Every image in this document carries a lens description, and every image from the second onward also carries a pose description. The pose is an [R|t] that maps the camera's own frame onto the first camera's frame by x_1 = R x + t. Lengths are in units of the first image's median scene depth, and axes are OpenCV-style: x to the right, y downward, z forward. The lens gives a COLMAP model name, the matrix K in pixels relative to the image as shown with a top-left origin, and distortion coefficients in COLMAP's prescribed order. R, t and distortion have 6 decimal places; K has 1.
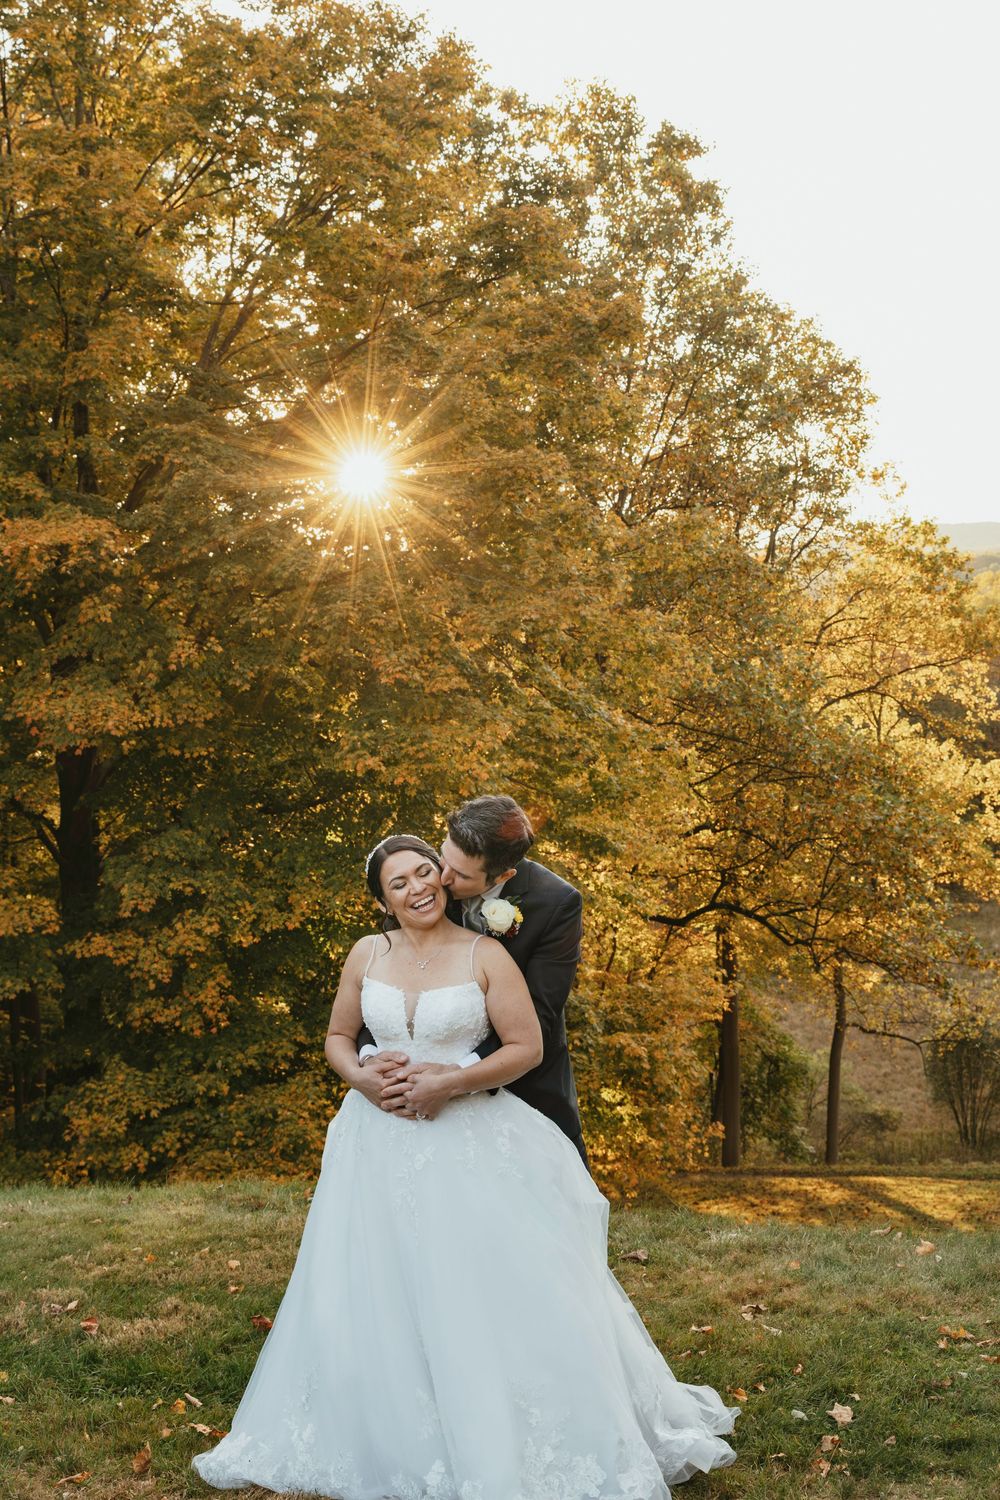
lens RADIAL K [[1711.2, 0, 503.1], [0, 1711.2, 609.3], [0, 0, 1]] dist [-0.005500, -0.004898]
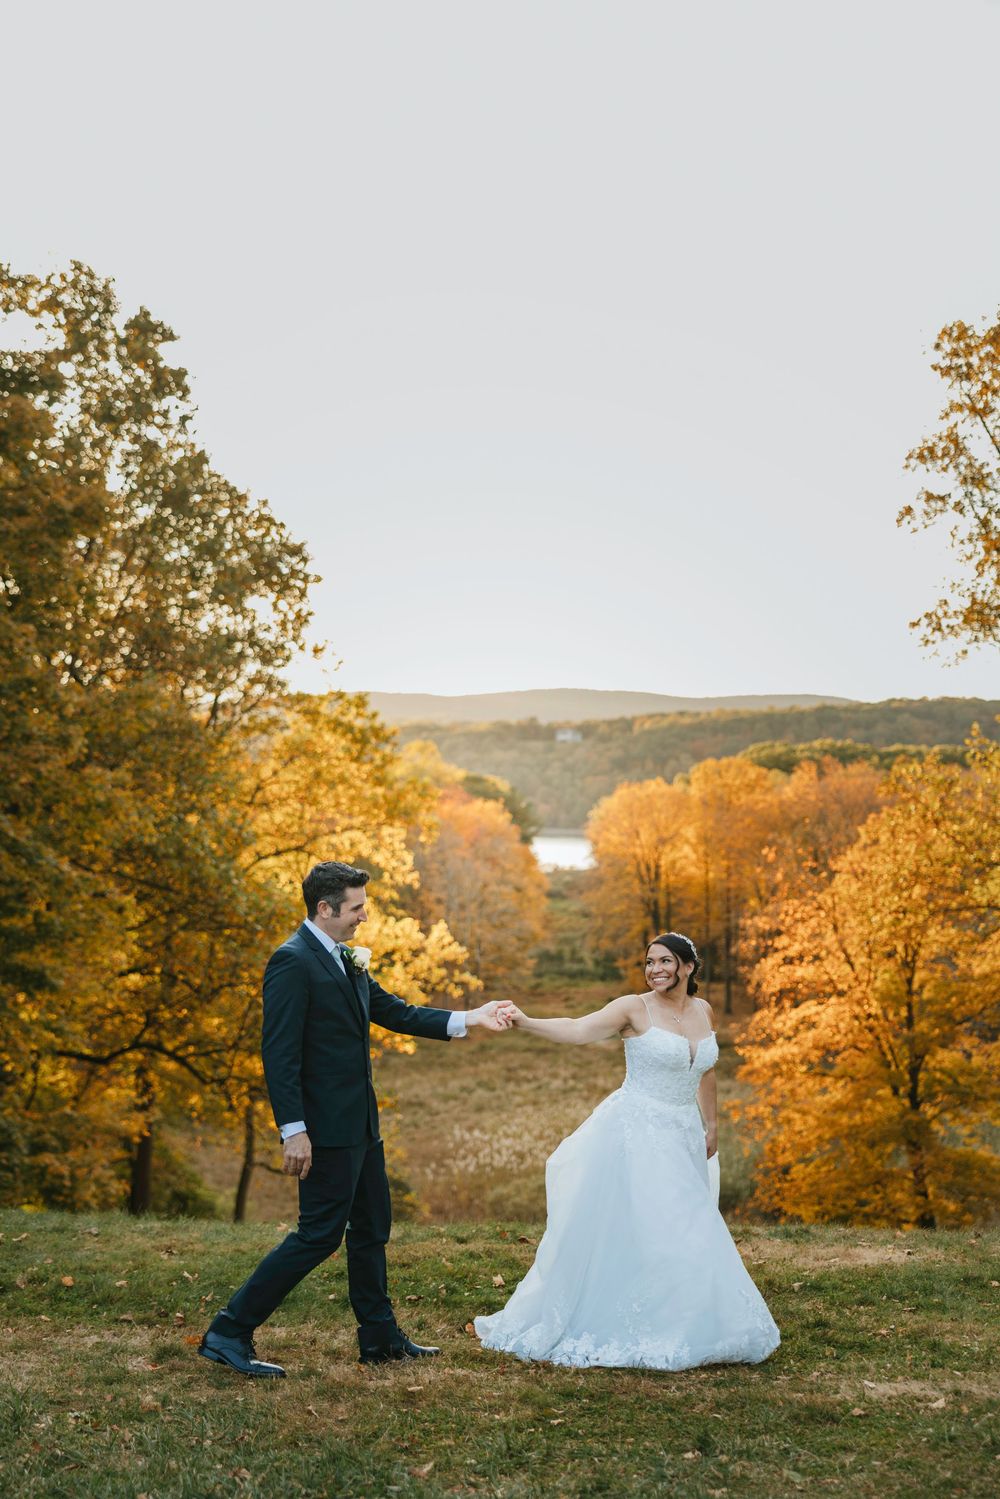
lens RADIAL K [[1882.9, 0, 500.0], [0, 1882.9, 749.5], [0, 0, 1]] dist [0.009092, 0.017847]
pose [[0.950668, 0.067635, 0.302746, -0.027713], [-0.067902, 0.997645, -0.009656, -0.013030], [-0.302686, -0.011377, 0.953022, -0.172185]]
